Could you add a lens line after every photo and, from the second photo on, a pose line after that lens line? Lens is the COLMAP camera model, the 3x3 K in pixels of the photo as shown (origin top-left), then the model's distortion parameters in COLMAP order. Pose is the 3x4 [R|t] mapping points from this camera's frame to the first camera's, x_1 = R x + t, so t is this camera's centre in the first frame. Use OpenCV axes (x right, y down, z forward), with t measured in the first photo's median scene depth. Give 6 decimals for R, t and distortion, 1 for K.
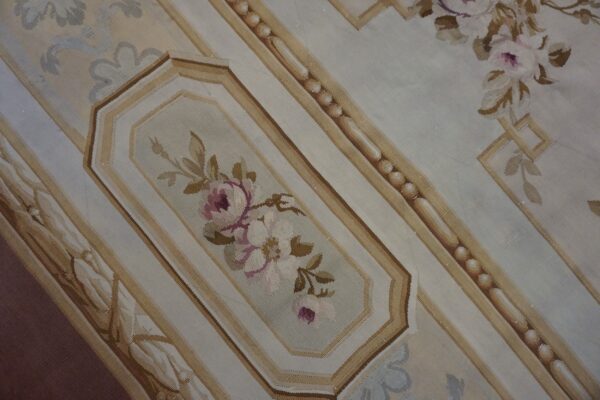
lens RADIAL K [[409.6, 0, 300.0], [0, 409.6, 200.0], [0, 0, 1]] dist [-0.046065, 0.037058]
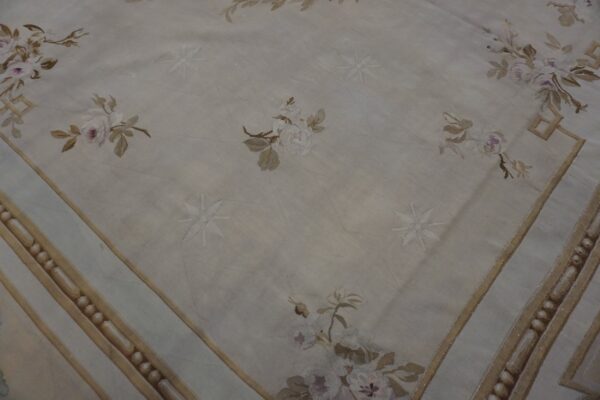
lens RADIAL K [[409.6, 0, 300.0], [0, 409.6, 200.0], [0, 0, 1]] dist [-0.046065, 0.037058]
pose [[0.981782, -0.188255, 0.025792, 1.670651], [0.187515, 0.937964, -0.291652, 0.973164], [0.030713, 0.291175, 0.956177, -0.496704]]
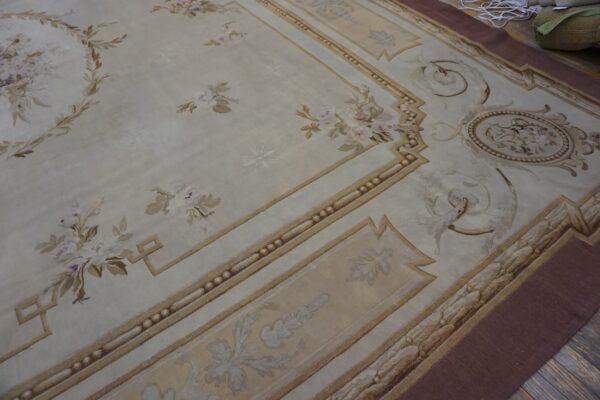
lens RADIAL K [[409.6, 0, 300.0], [0, 409.6, 200.0], [0, 0, 1]] dist [-0.046065, 0.037058]
pose [[0.992049, 0.000073, -0.125849, 4.189642], [-0.064063, 0.861029, -0.504504, 0.772900], [0.108323, 0.508555, 0.854188, -0.532058]]
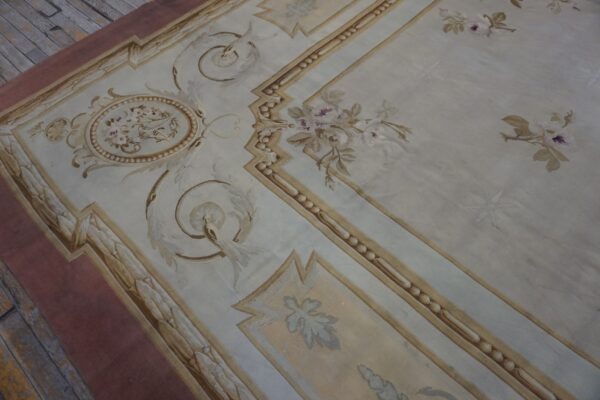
lens RADIAL K [[409.6, 0, 300.0], [0, 409.6, 200.0], [0, 0, 1]] dist [-0.046065, 0.037058]
pose [[-0.996920, 0.060044, -0.050440, 4.486034], [-0.078400, -0.777488, 0.623992, -2.313896], [-0.001750, 0.626025, 0.779801, 0.044353]]
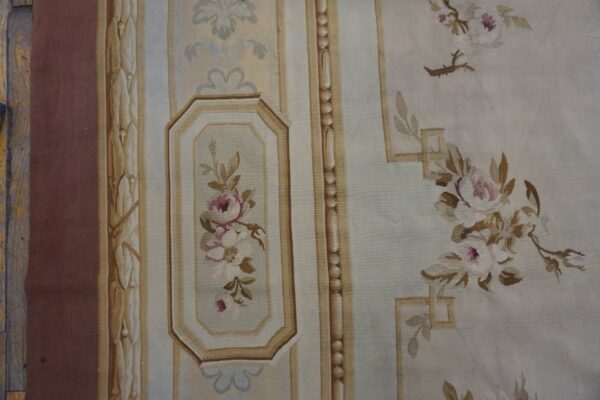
lens RADIAL K [[409.6, 0, 300.0], [0, 409.6, 200.0], [0, 0, 1]] dist [-0.046065, 0.037058]
pose [[0.776795, 0.616386, -0.129064, 0.177313], [-0.606550, 0.787413, 0.109903, -0.314861], [0.169369, -0.007088, 0.985527, -0.335297]]
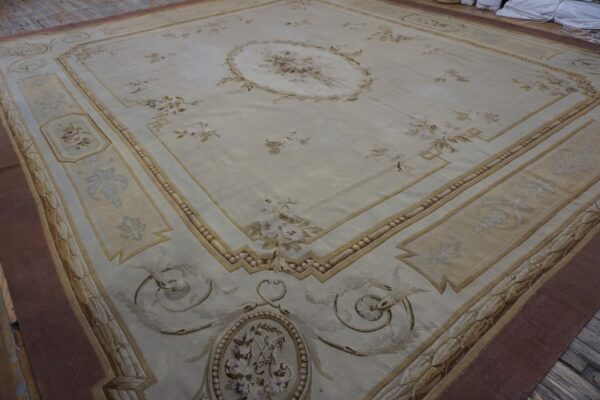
lens RADIAL K [[409.6, 0, 300.0], [0, 409.6, 200.0], [0, 0, 1]] dist [-0.046065, 0.037058]
pose [[0.995343, -0.034678, -0.089938, 2.090042], [-0.035578, 0.734993, -0.677141, 2.738833], [0.089586, 0.677187, 0.730337, -1.011316]]
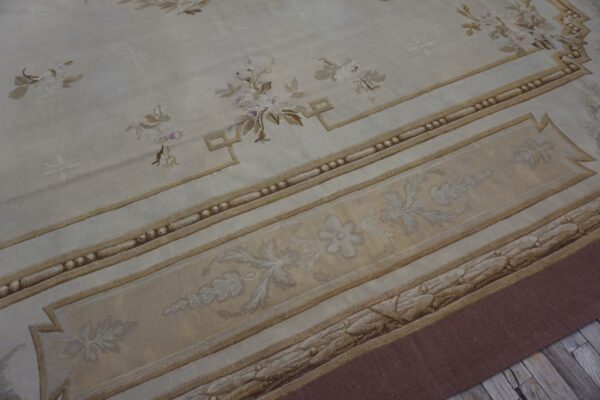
lens RADIAL K [[409.6, 0, 300.0], [0, 409.6, 200.0], [0, 0, 1]] dist [-0.046065, 0.037058]
pose [[0.964083, 0.185808, -0.189788, 3.614239], [-0.246417, 0.892368, -0.378096, 1.282951], [0.099107, 0.411283, 0.906104, -0.554195]]
